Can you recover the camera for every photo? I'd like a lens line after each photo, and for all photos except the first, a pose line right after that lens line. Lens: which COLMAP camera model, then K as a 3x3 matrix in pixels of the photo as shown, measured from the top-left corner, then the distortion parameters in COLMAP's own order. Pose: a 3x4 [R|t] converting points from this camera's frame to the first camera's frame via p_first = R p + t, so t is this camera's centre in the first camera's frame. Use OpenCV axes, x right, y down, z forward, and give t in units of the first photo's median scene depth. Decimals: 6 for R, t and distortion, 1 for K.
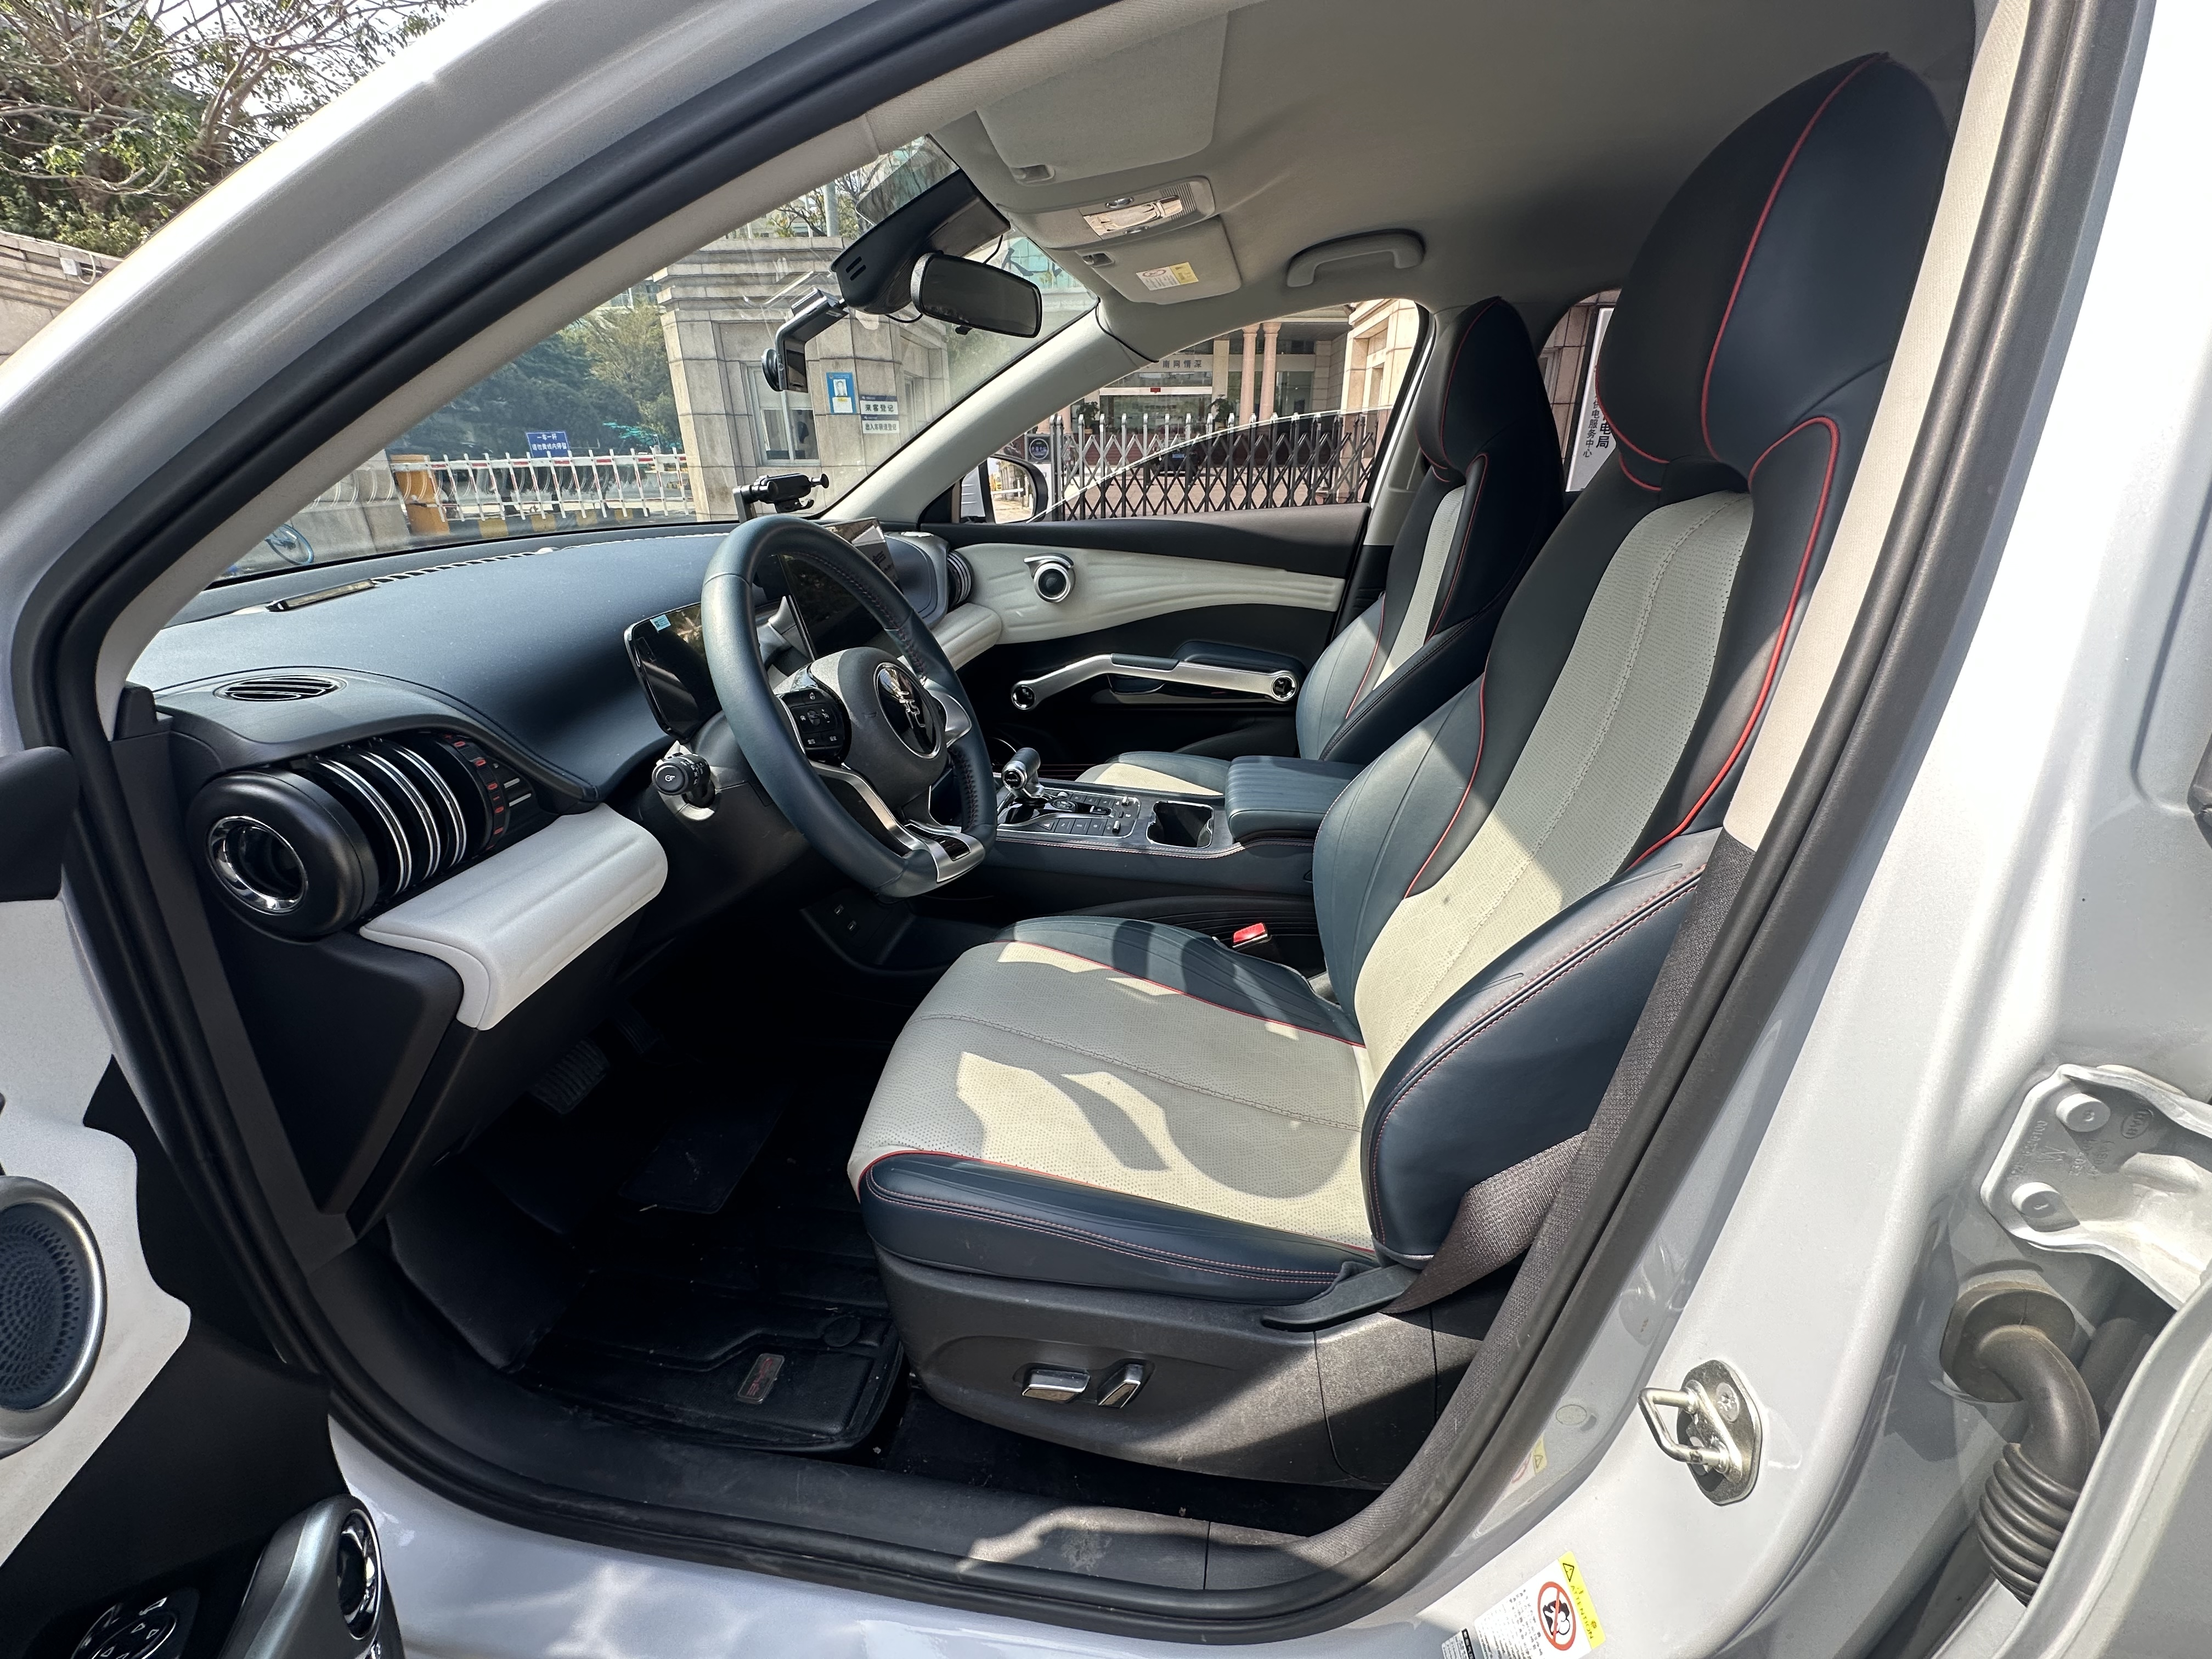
lens RADIAL K [[854.5, 0, 1106.0], [0, 854.5, 829.5], [0, 0, 1]] dist [-0.000376, -0.000029]
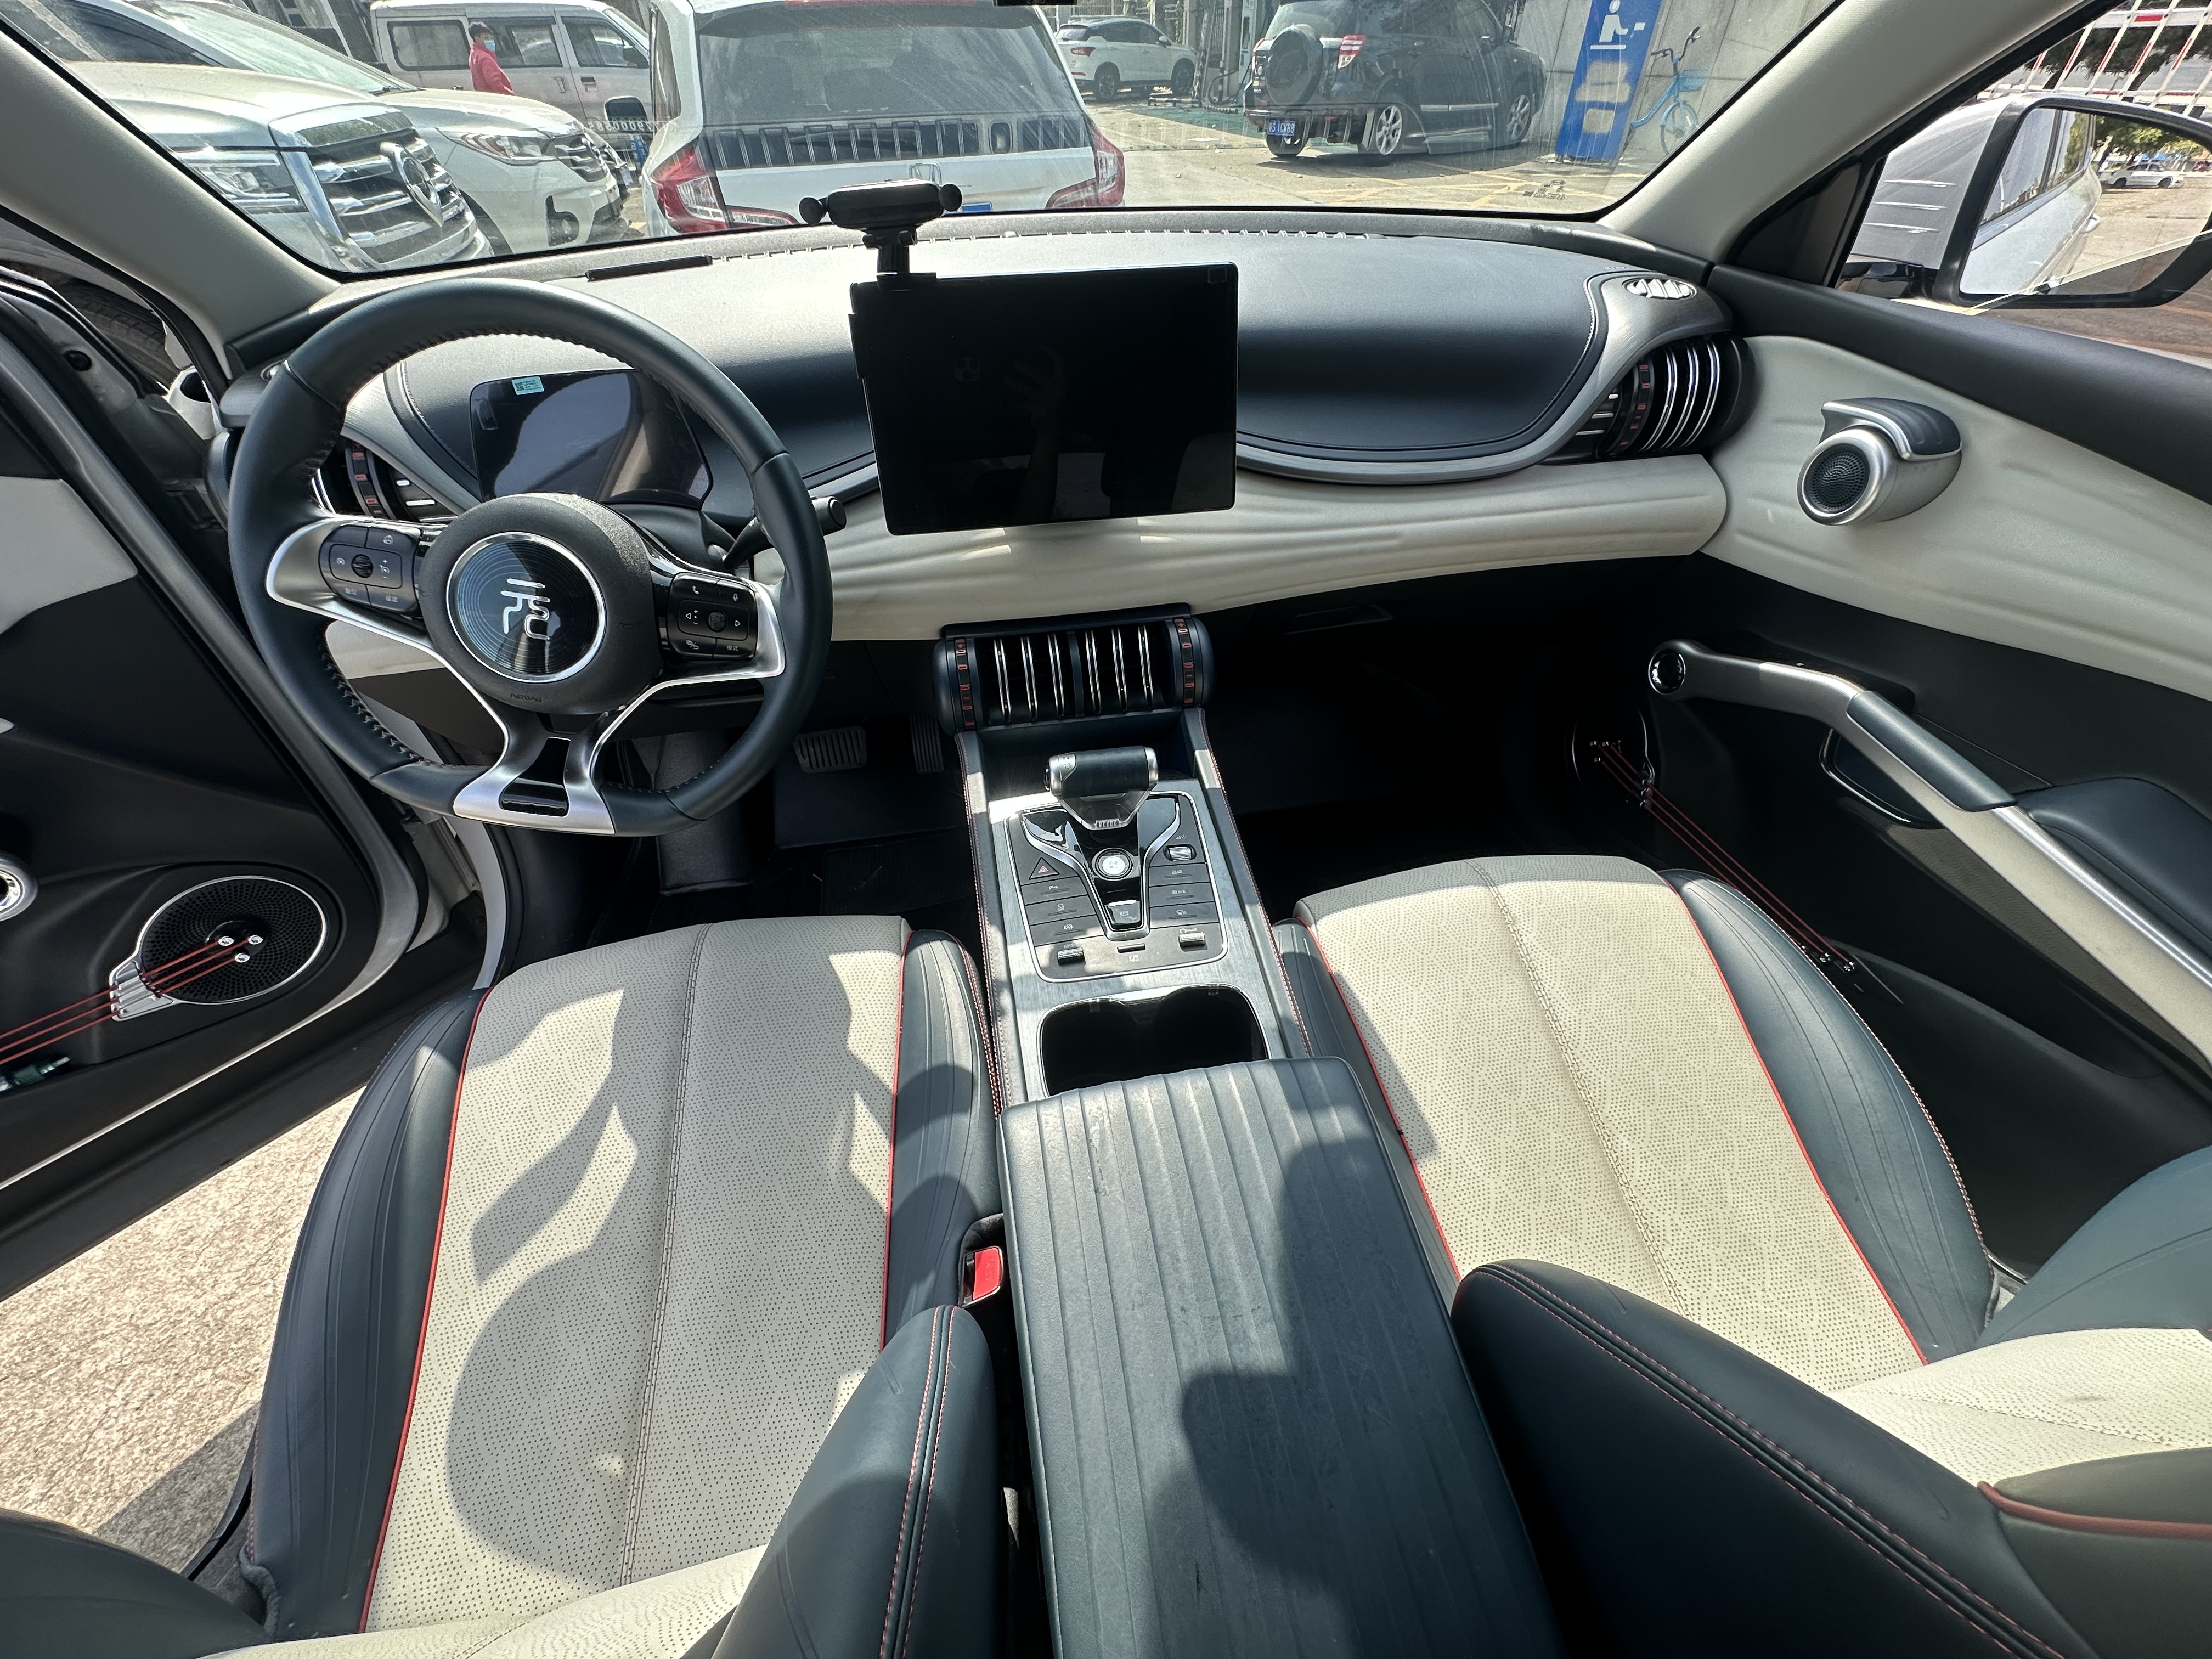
lens RADIAL K [[854.5, 0, 1106.0], [0, 854.5, 829.5], [0, 0, 1]] dist [-0.000376, -0.000029]
pose [[0.308372, 0.647936, -0.696480, 0.332324], [-0.366483, 0.756566, 0.541571, -0.352555], [0.877836, 0.088243, 0.470762, 0.687357]]
